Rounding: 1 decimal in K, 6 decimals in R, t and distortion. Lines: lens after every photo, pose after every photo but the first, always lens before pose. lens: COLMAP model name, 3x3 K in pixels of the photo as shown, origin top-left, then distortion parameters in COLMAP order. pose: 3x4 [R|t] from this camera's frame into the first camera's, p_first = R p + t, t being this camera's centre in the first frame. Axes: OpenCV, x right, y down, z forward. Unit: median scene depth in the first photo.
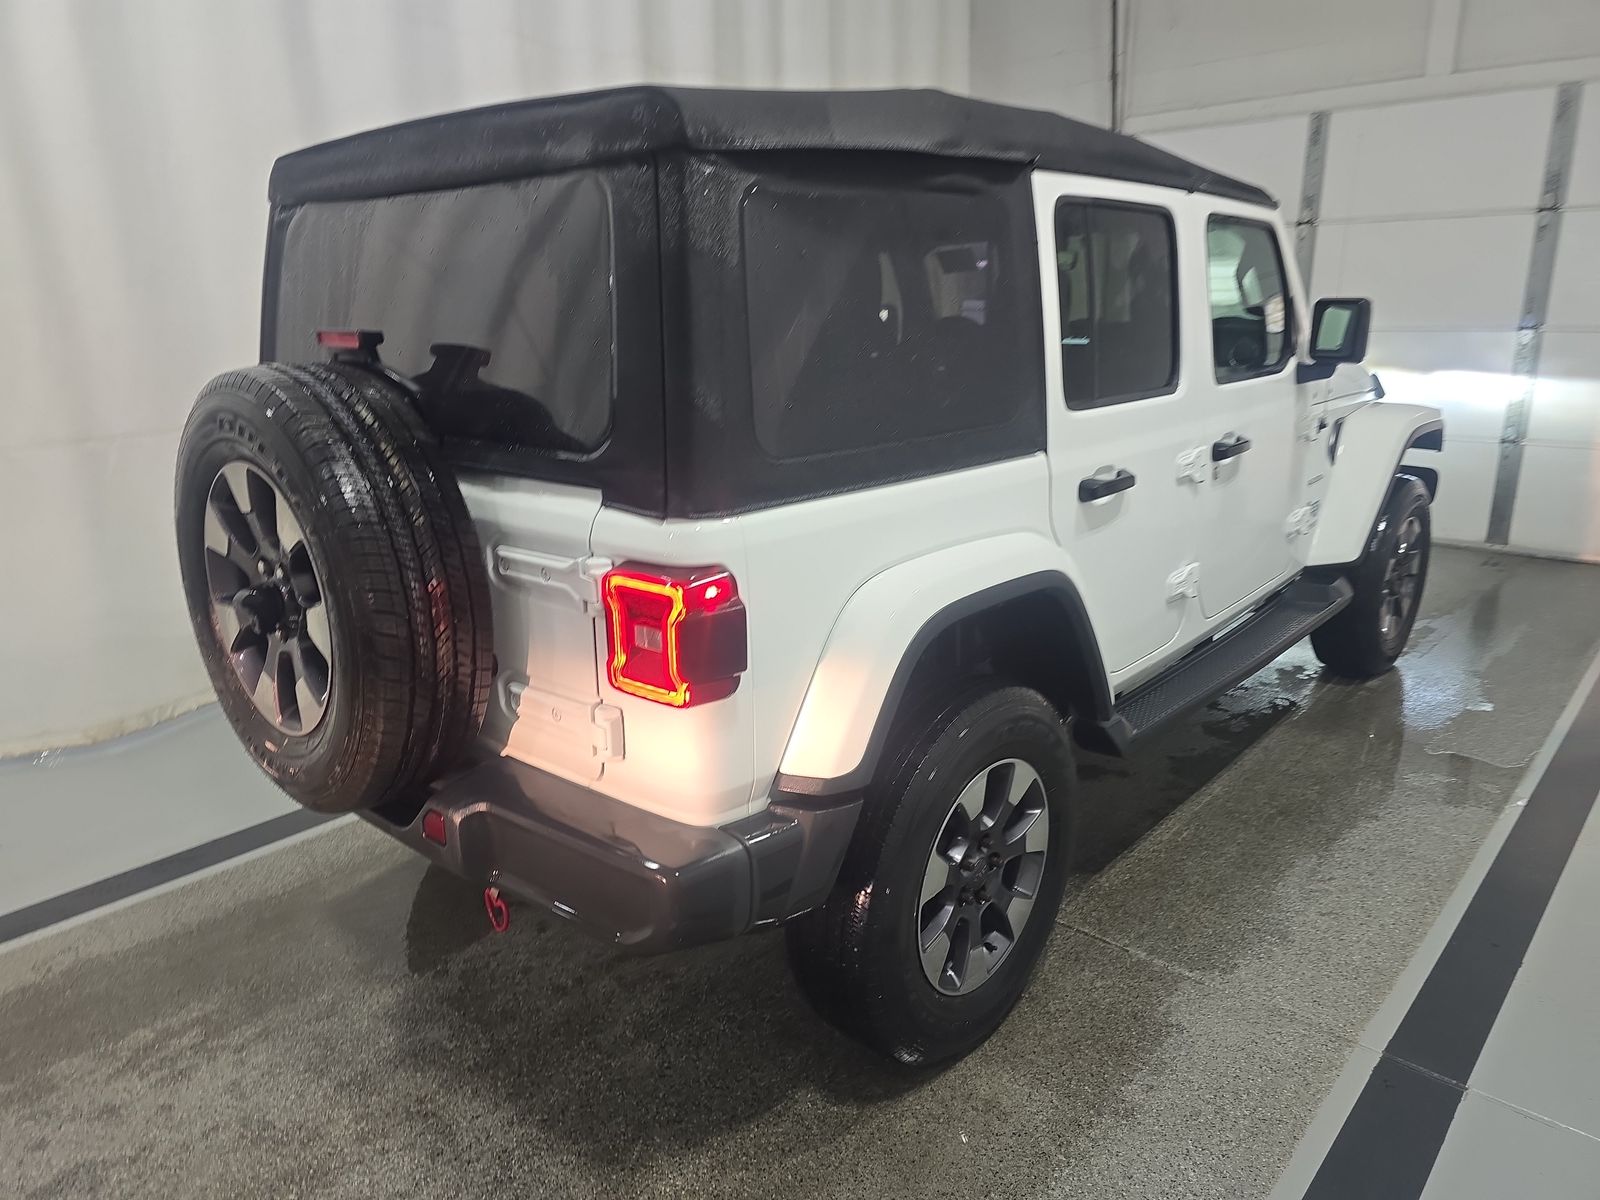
lens RADIAL K [[1088.4, 0, 800.0], [0, 1088.4, 600.0], [0, 0, 1]] dist [0.006973, 0.001508]
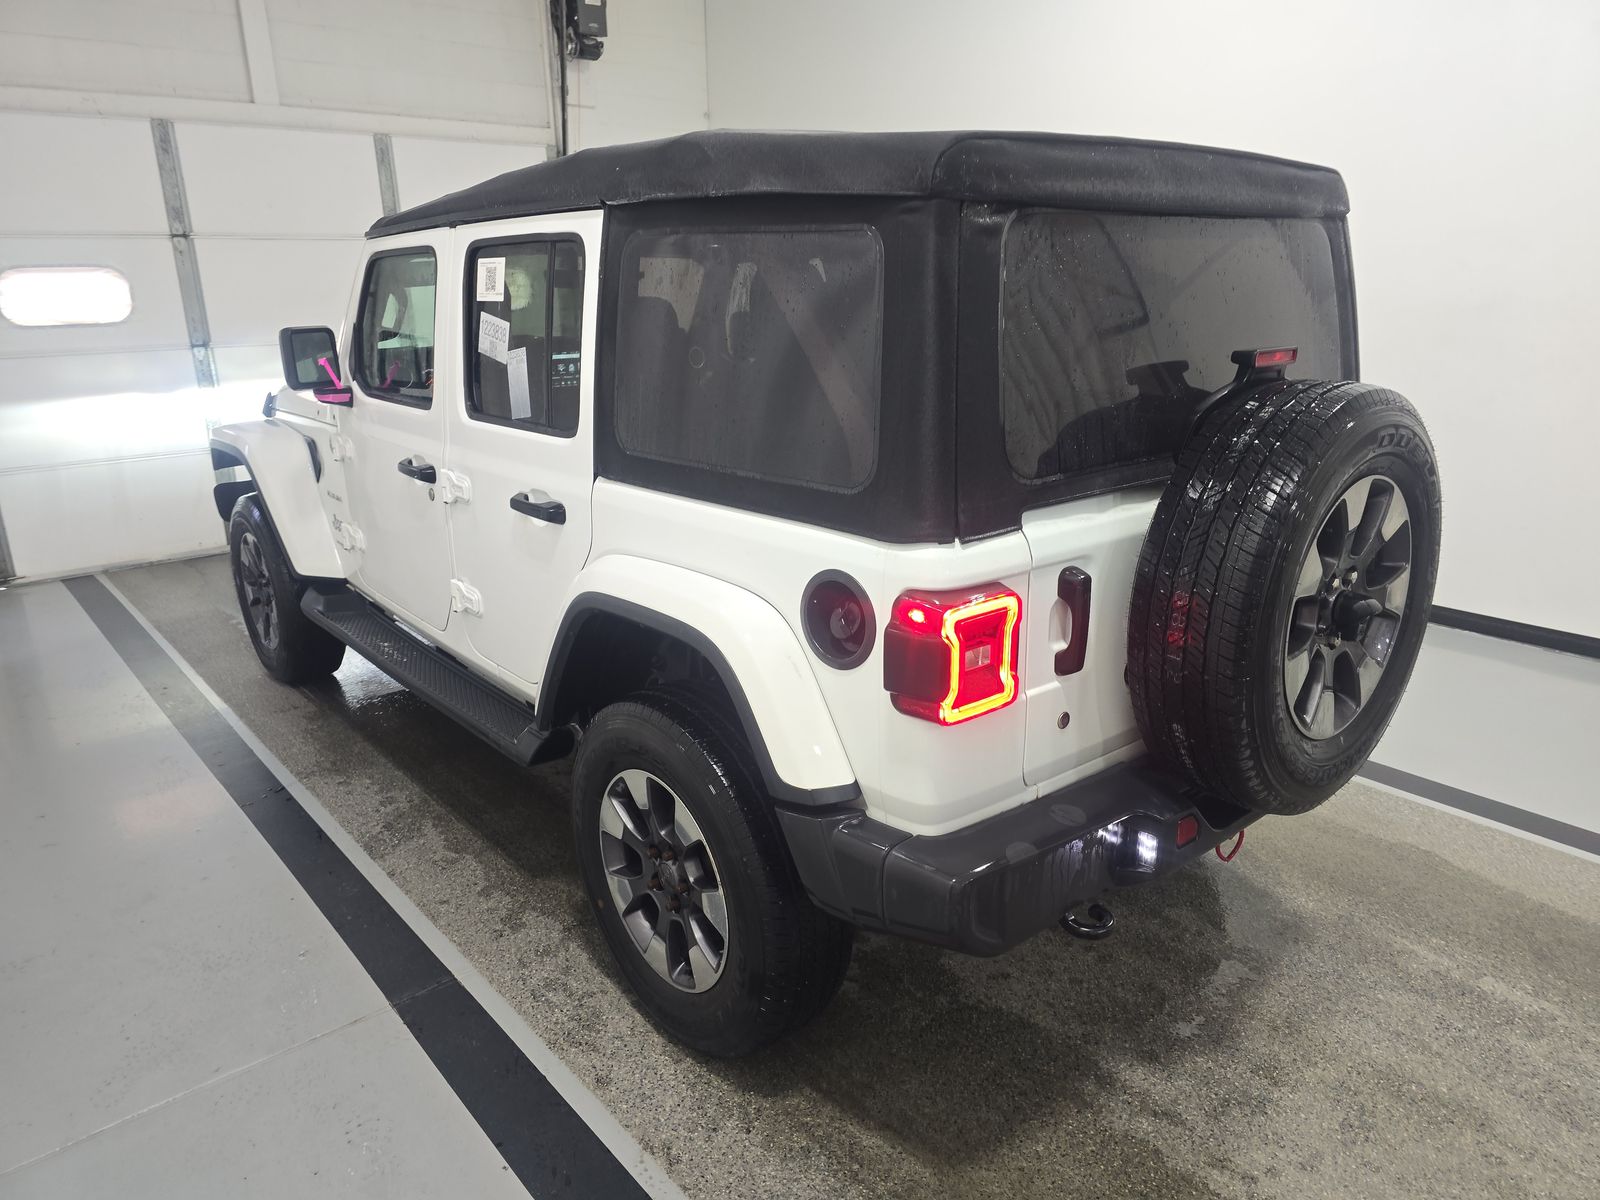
lens RADIAL K [[1081.0, 0, 800.0], [0, 1081.0, 600.0], [0, 0, 1]] dist [0.015445, -0.000676]
pose [[0.131236, -0.275609, 0.952269, -1.353968], [0.286101, 0.930235, 0.229803, -0.346370], [-0.949170, 0.242287, 0.200932, 1.131601]]
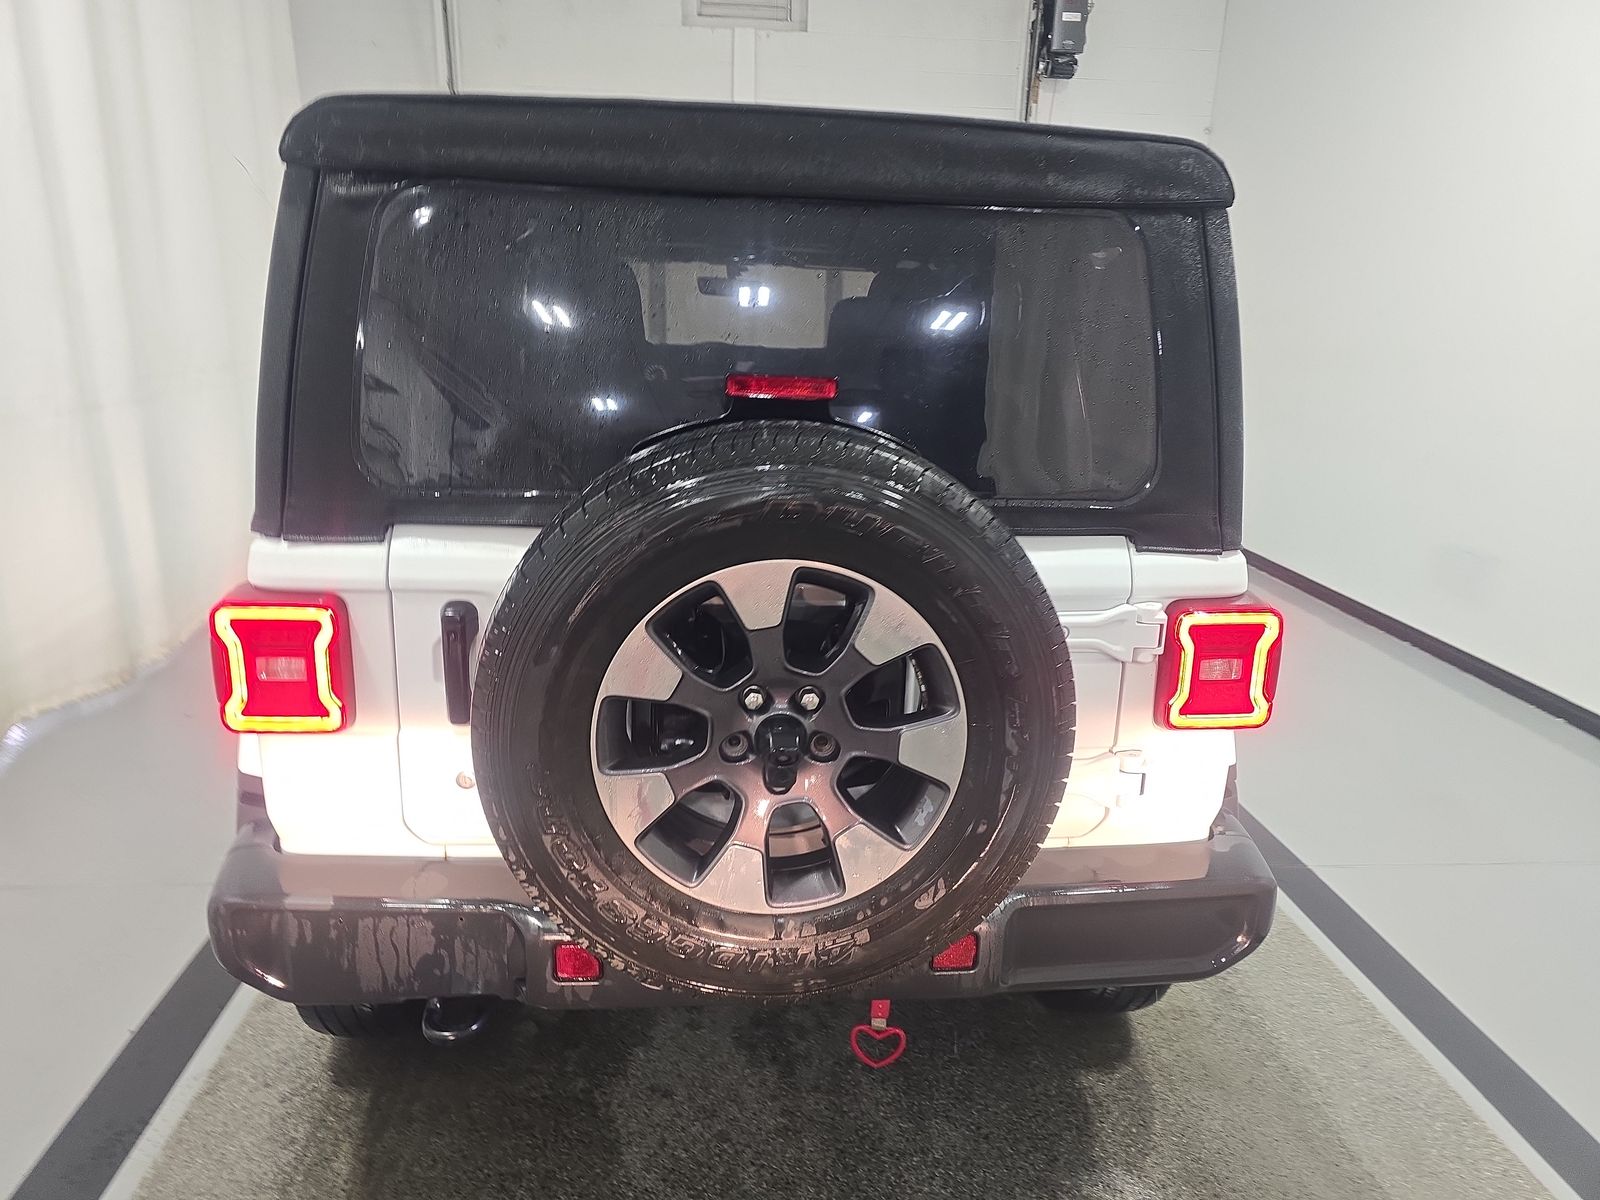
lens RADIAL K [[1088.4, 0, 800.0], [0, 1088.4, 600.0], [0, 0, 1]] dist [0.006973, 0.001508]
pose [[0.680560, -0.159719, 0.715072, -0.871777], [0.162251, 0.984574, 0.065495, -0.124362], [-0.714502, 0.071448, 0.695976, 0.419480]]
